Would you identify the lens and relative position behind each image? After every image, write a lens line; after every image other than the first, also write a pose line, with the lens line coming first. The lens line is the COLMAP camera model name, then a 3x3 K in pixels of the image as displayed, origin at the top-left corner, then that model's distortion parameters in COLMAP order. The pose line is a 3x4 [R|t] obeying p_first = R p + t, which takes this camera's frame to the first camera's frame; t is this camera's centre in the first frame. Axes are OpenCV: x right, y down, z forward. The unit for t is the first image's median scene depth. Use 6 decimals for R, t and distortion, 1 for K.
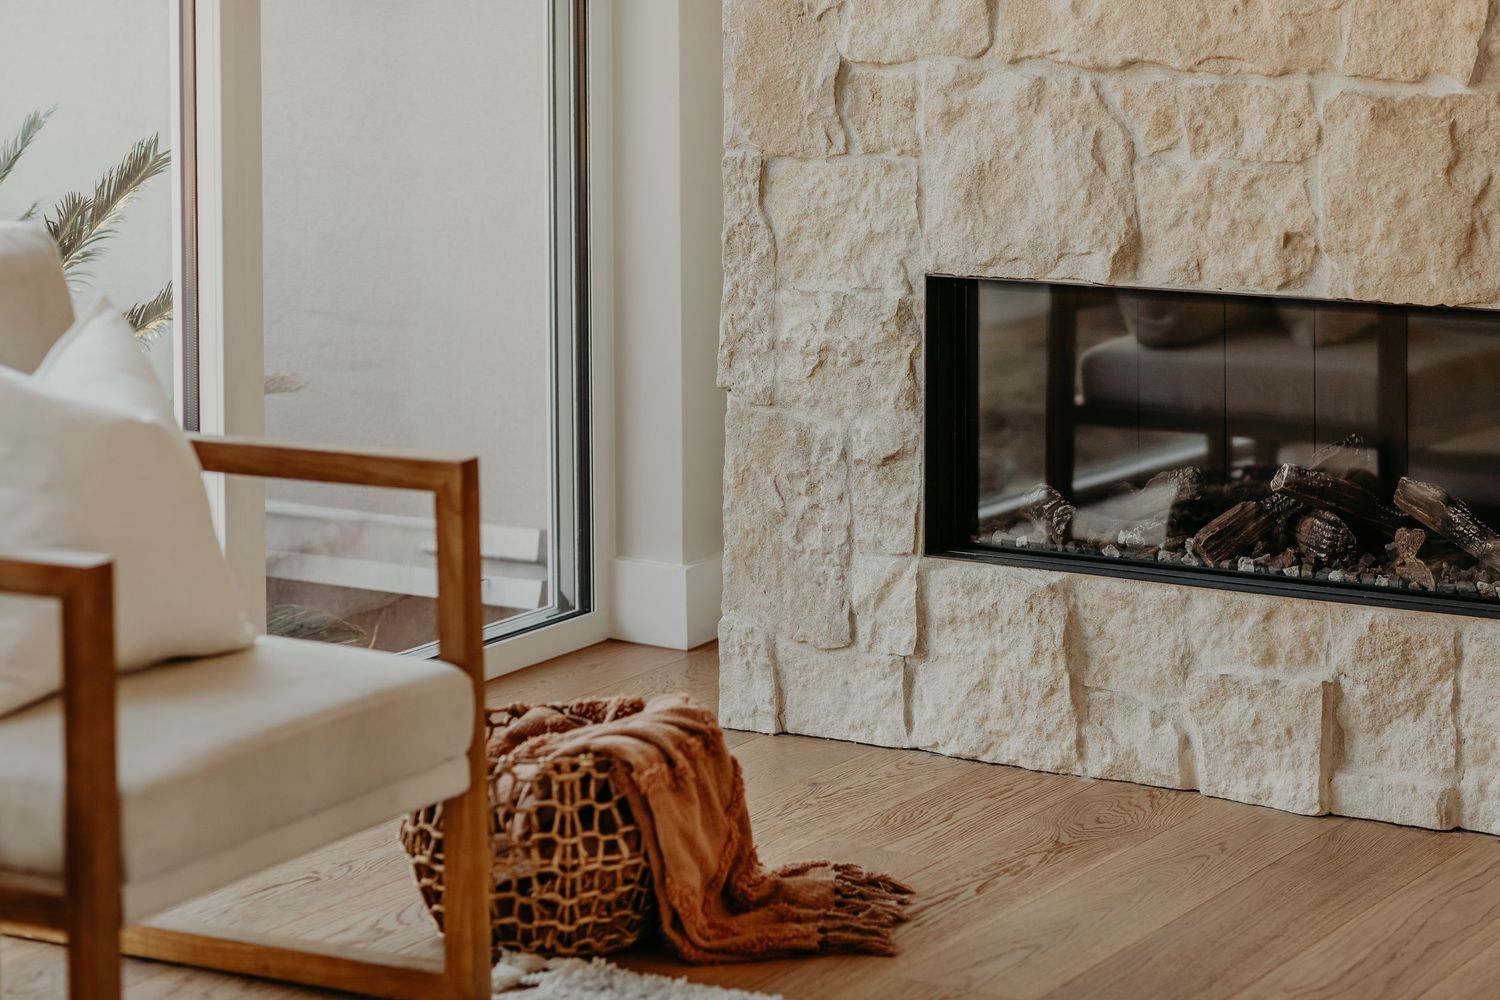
lens RADIAL K [[3515.0, 0, 750.0], [0, 3515.0, 500.0], [0, 0, 1]] dist [0.025188, -0.041562]
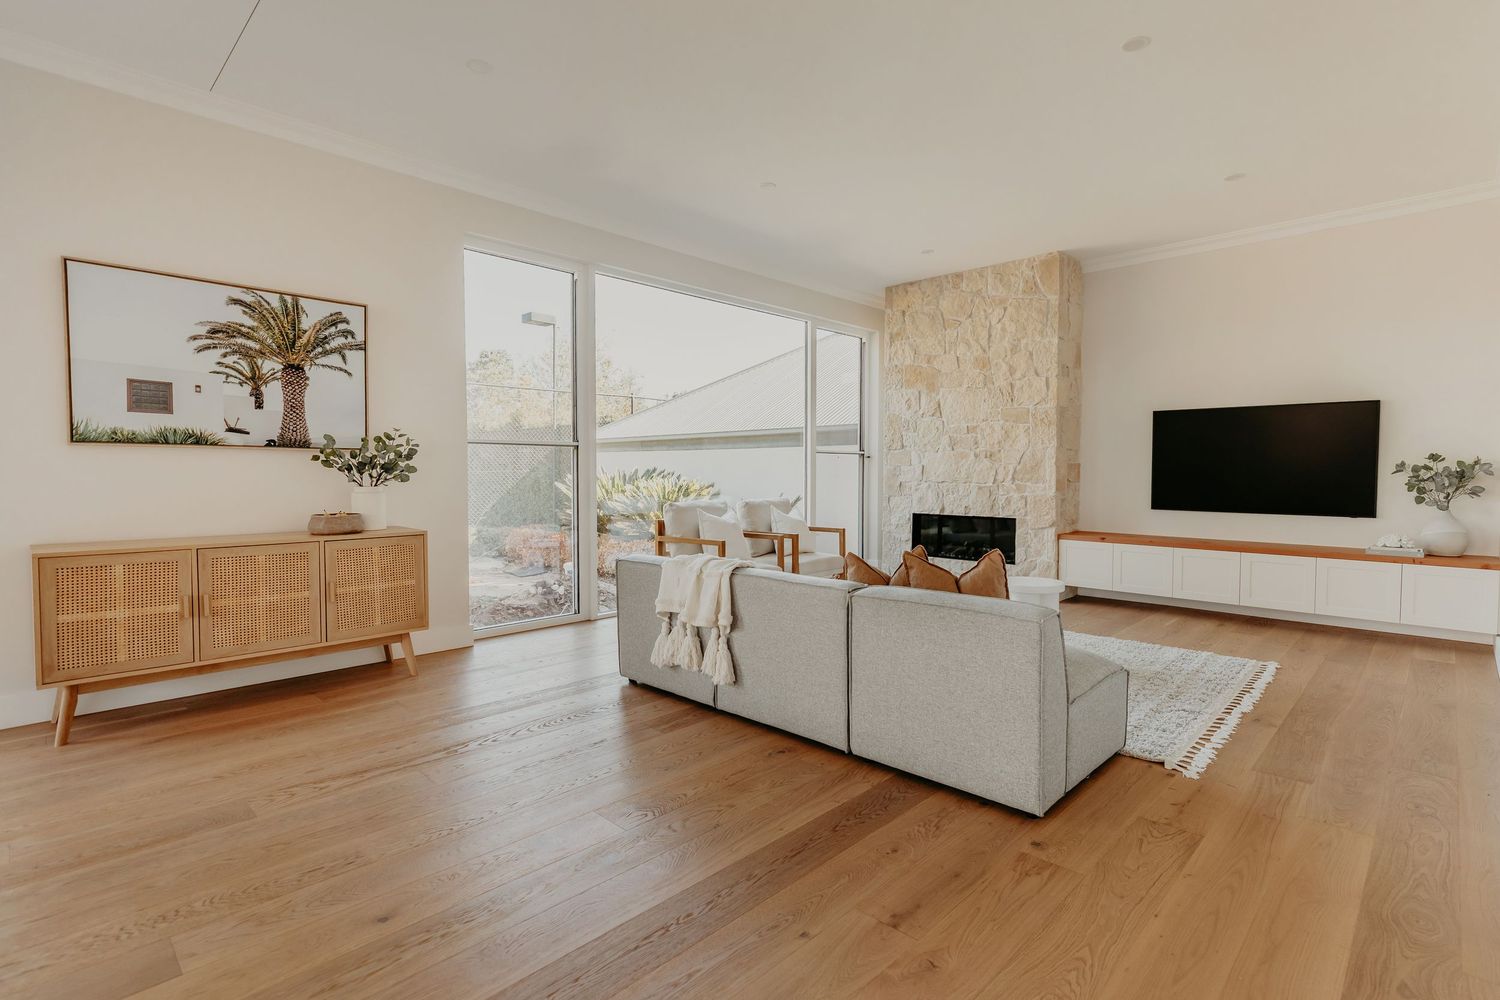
lens RADIAL K [[716.2, 0, 767.8], [0, 716.2, 498.8], [0, 0, 1]] dist [0.001239, -0.000083]
pose [[0.980435, 0.009329, -0.196622, 0.048384], [-0.036395, 0.990246, -0.134494, 0.108307], [0.193449, 0.139018, 0.971211, -0.417309]]
